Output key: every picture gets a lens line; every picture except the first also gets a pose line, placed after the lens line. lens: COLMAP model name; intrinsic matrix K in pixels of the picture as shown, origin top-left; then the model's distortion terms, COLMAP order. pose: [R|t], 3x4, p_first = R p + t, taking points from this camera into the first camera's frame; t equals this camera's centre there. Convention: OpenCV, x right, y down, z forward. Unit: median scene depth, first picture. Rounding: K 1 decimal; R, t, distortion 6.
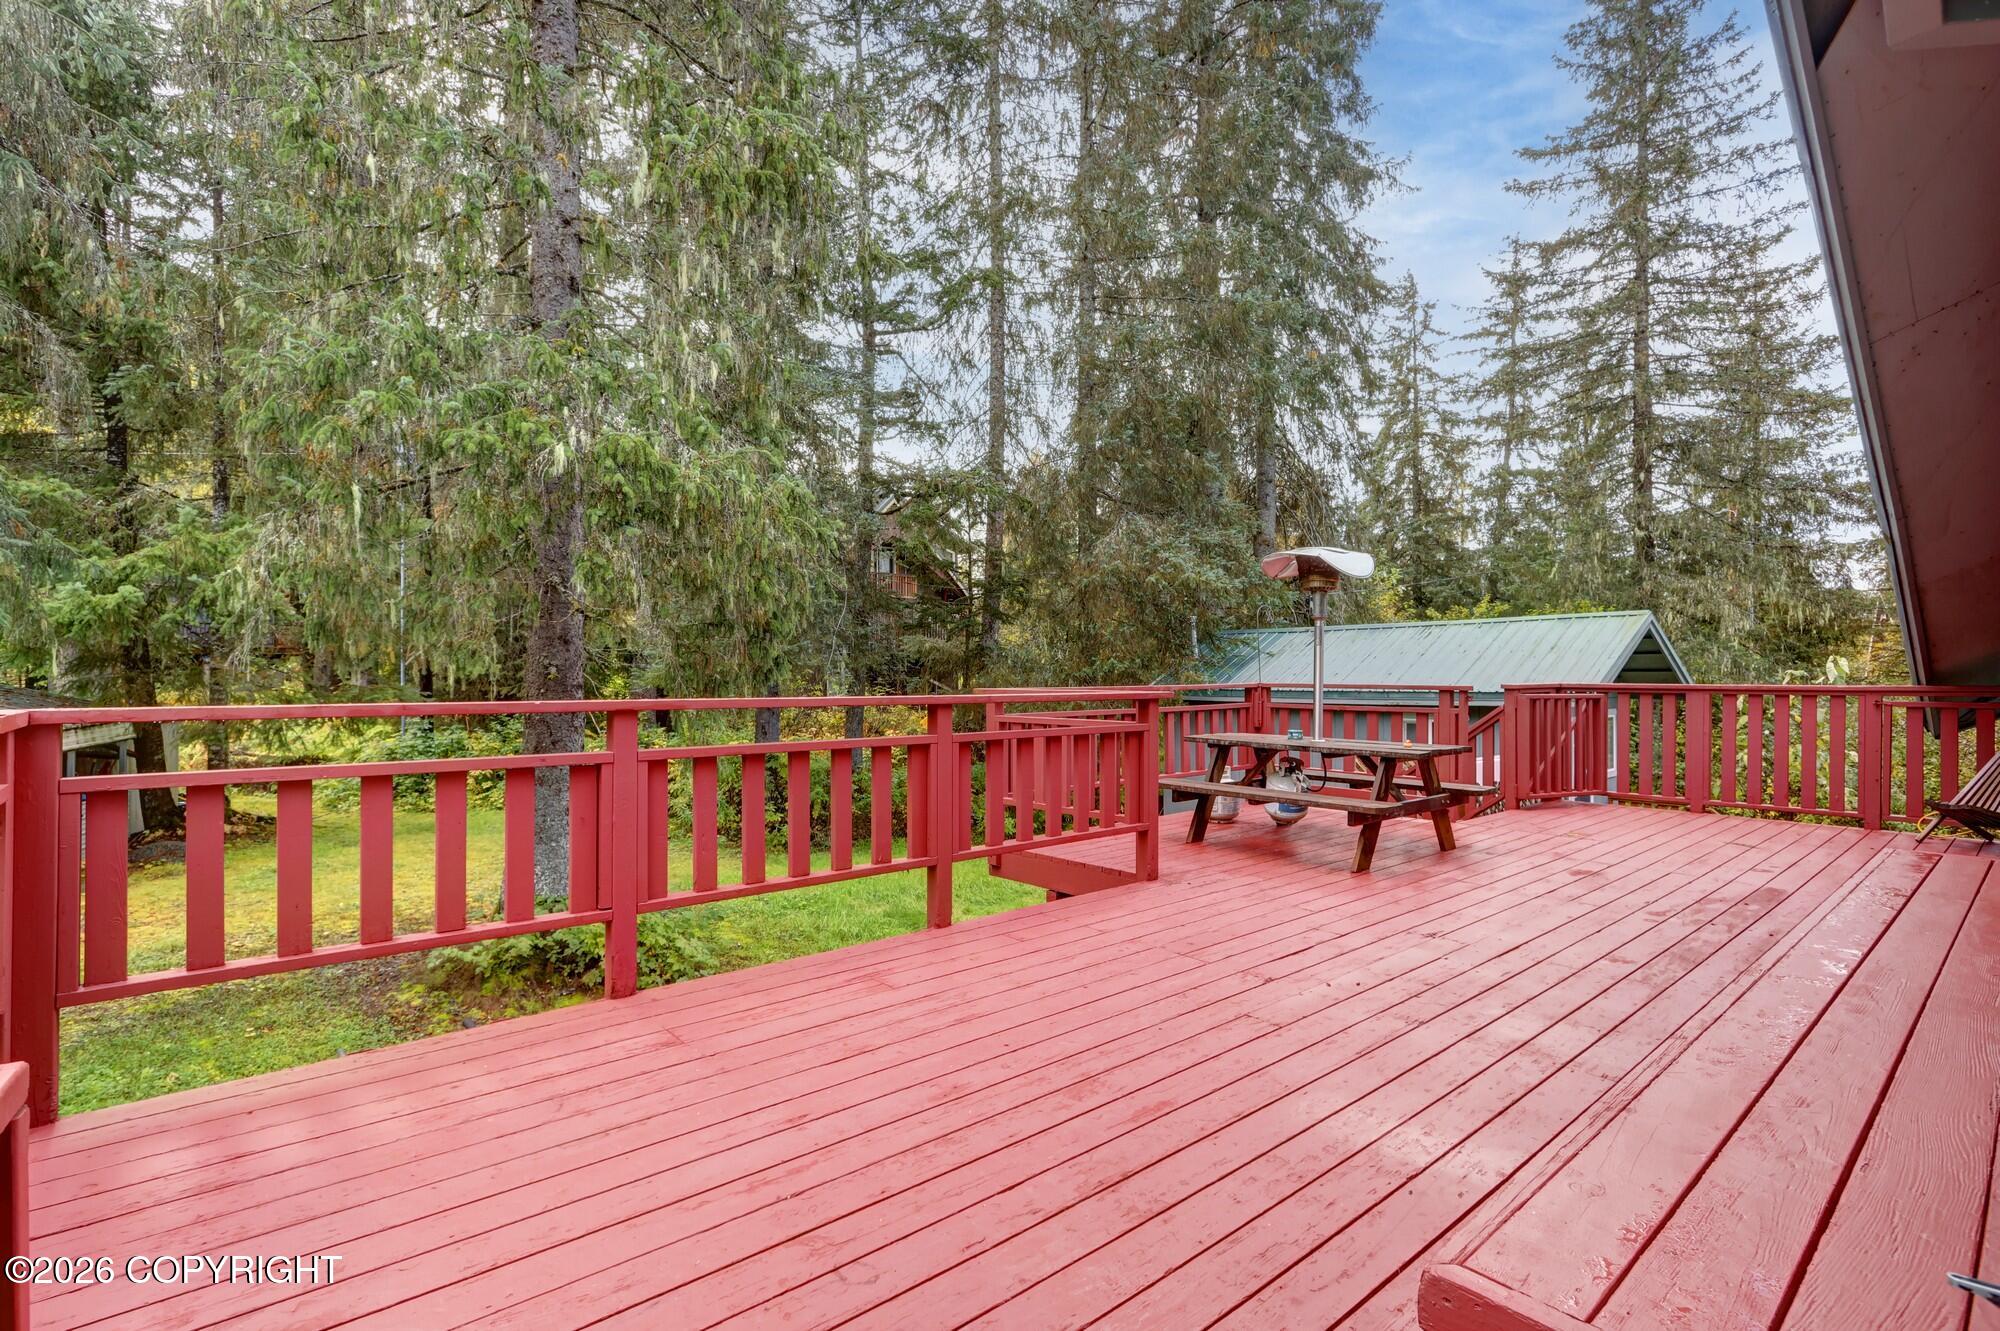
lens RADIAL K [[894.9, 0, 1000.0], [0, 894.9, 665.5], [0, 0, 1]] dist [-0.000303, -0.000072]
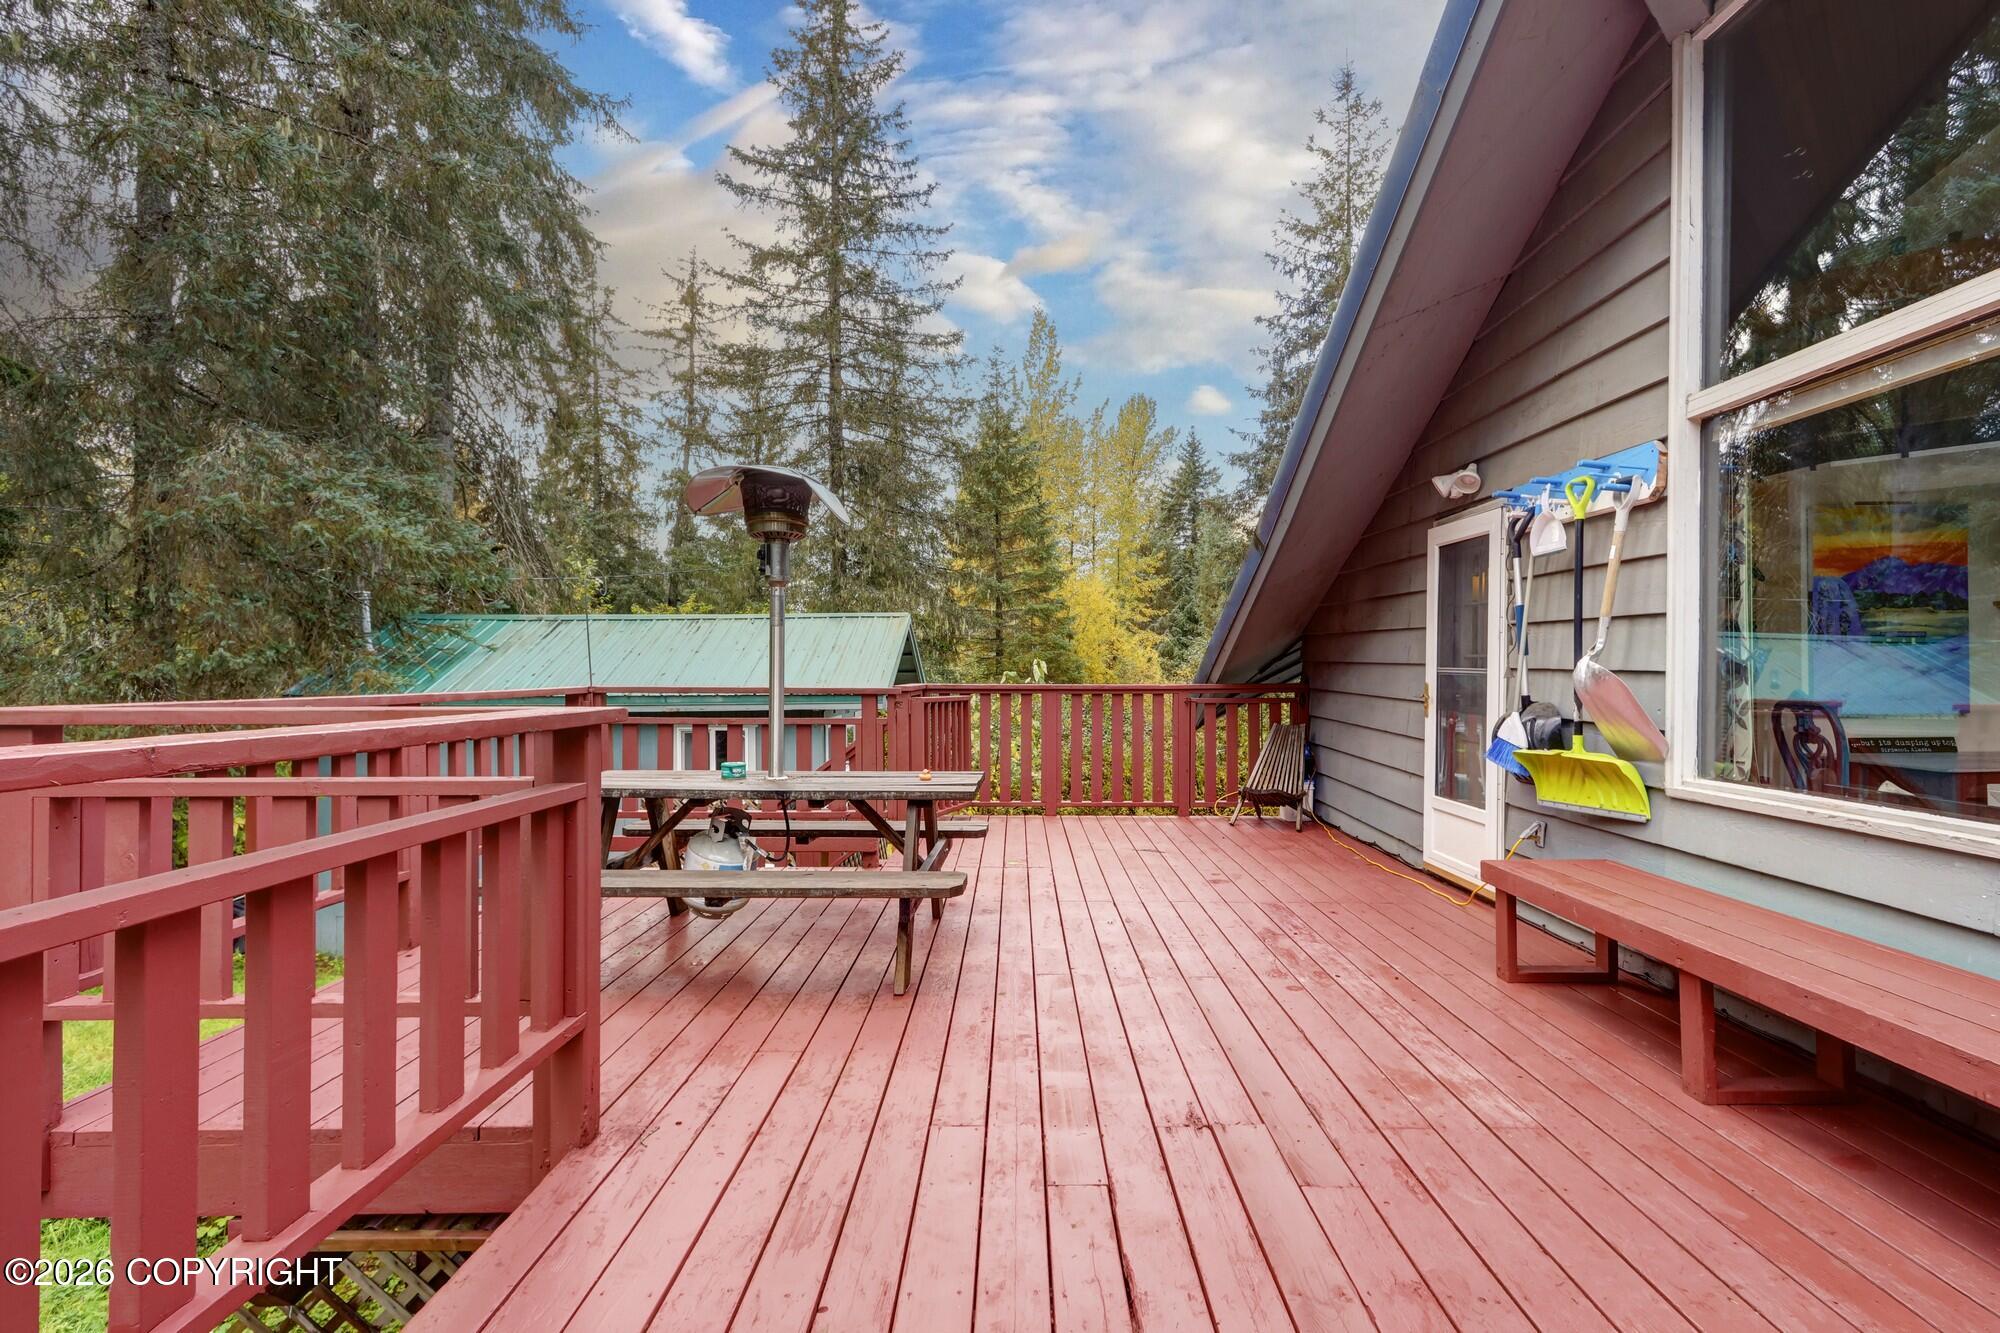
lens RADIAL K [[936.6, 0, 1000.0], [0, 936.6, 666.5], [0, 0, 1]] dist [0.001879, -0.000661]
pose [[0.653560, 0.007603, 0.756837, -0.007949], [-0.007188, 0.999967, -0.003838, 0.001615], [-0.756841, -0.002931, 0.653593, 0.101071]]
